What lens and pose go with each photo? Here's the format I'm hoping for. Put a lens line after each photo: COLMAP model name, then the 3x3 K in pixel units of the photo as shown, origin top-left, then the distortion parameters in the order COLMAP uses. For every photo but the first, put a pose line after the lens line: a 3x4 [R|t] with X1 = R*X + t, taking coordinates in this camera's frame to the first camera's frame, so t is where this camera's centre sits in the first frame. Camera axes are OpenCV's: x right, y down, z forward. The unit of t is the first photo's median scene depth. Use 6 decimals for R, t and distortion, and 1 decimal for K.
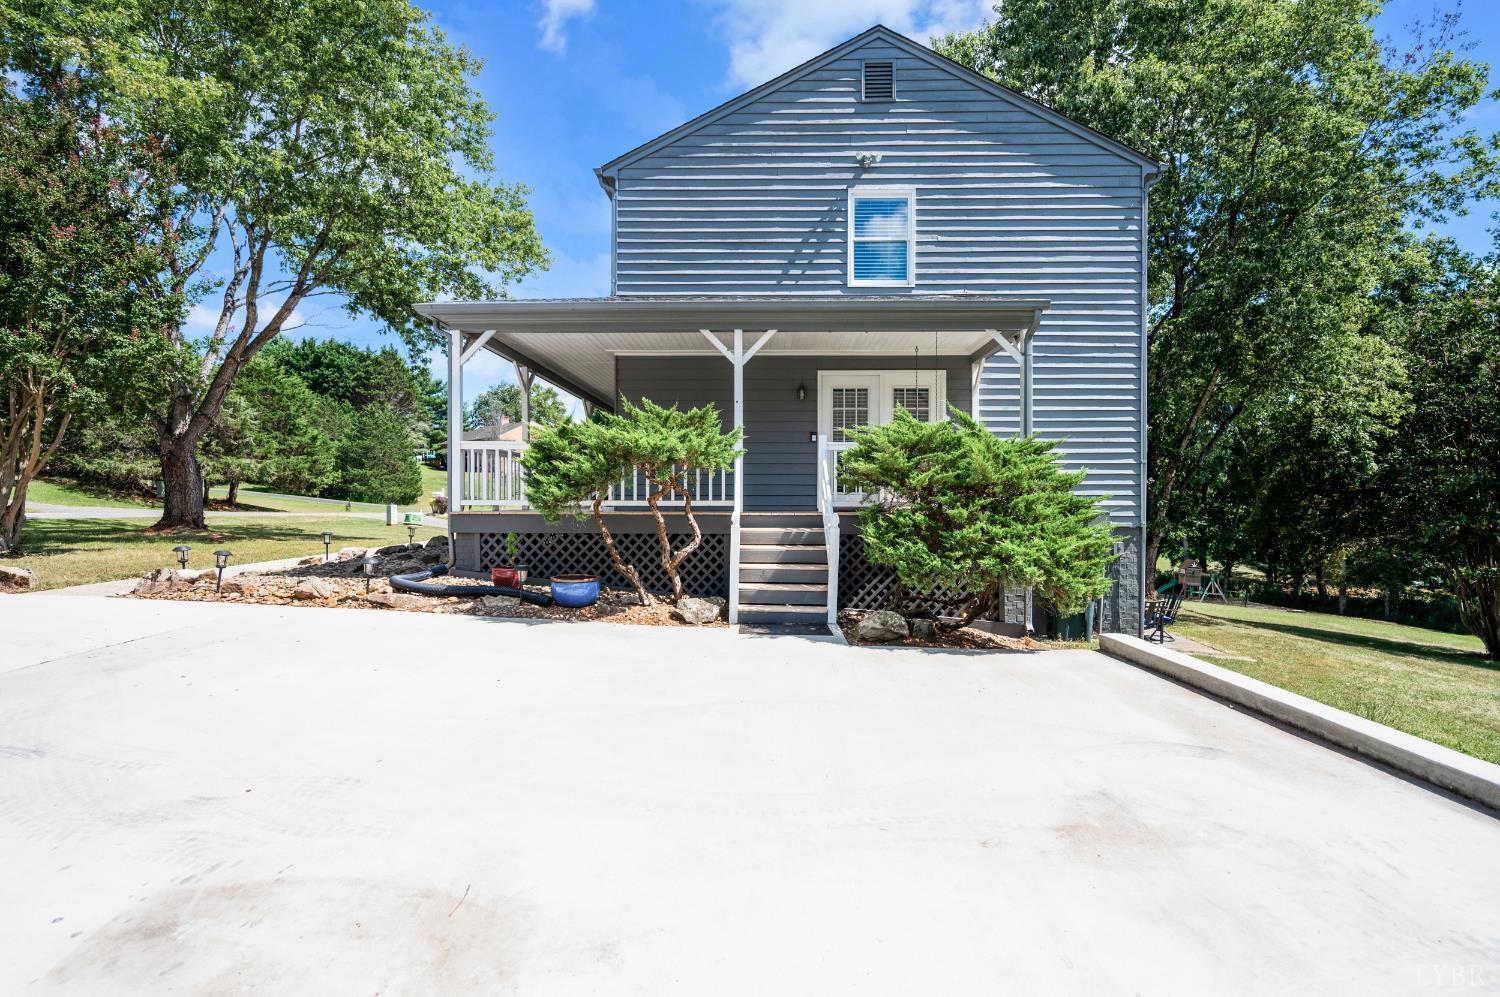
lens RADIAL K [[727.8, 0, 750.0], [0, 727.8, 498.5], [0, 0, 1]] dist [-0.003062, 0.001125]
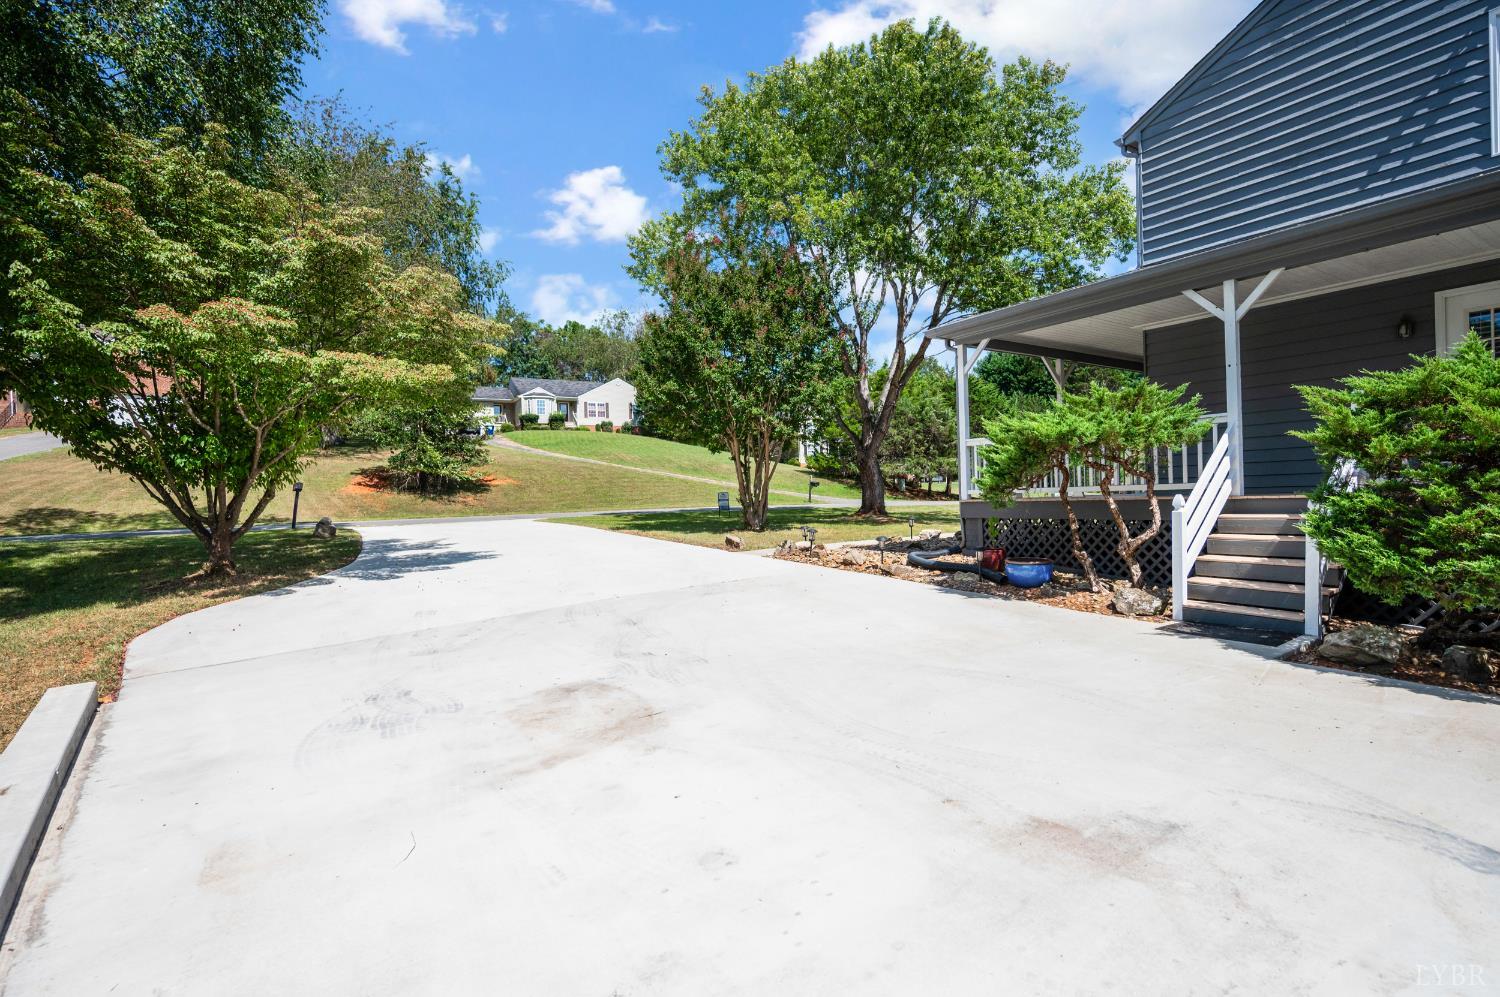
lens RADIAL K [[729.9, 0, 750.0], [0, 729.9, 498.5], [0, 0, 1]] dist [0.002799, 0.000181]
pose [[0.567378, -0.016973, -0.823283, 0.396732], [0.032013, 0.999486, 0.001456, 0.003175], [0.822835, -0.027182, 0.567630, 0.052885]]
